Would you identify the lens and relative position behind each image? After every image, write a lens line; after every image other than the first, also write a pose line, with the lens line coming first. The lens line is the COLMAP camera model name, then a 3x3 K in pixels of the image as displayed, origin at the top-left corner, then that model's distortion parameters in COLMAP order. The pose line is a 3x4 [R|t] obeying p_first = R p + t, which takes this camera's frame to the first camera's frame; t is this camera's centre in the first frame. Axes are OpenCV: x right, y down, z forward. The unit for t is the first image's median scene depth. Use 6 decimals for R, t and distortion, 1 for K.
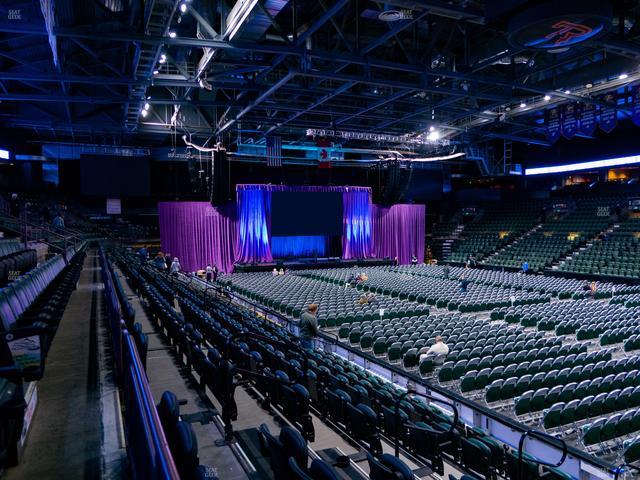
lens RADIAL K [[494.2, 0, 320.3], [0, 494.2, 241.7], [0, 0, 1]] dist [-0.015818, 0.014299]
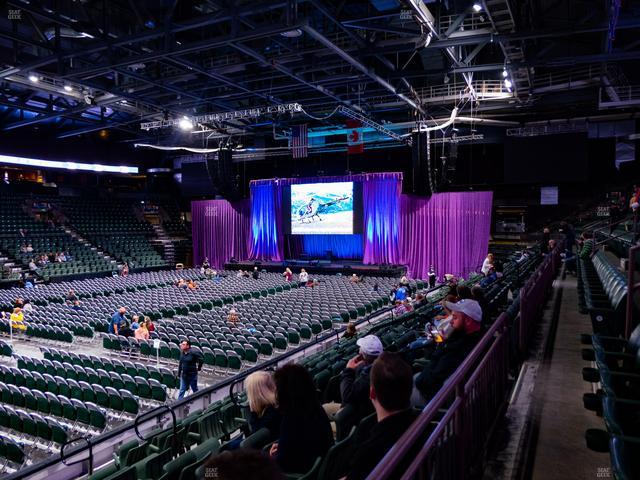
lens RADIAL K [[494.2, 0, 320.3], [0, 494.2, 241.7], [0, 0, 1]] dist [-0.015818, 0.014299]
pose [[0.620516, 0.037227, -0.783310, 0.658089], [-0.026170, 0.999299, 0.026761, -0.022087], [0.783757, 0.003894, 0.621055, 0.462608]]
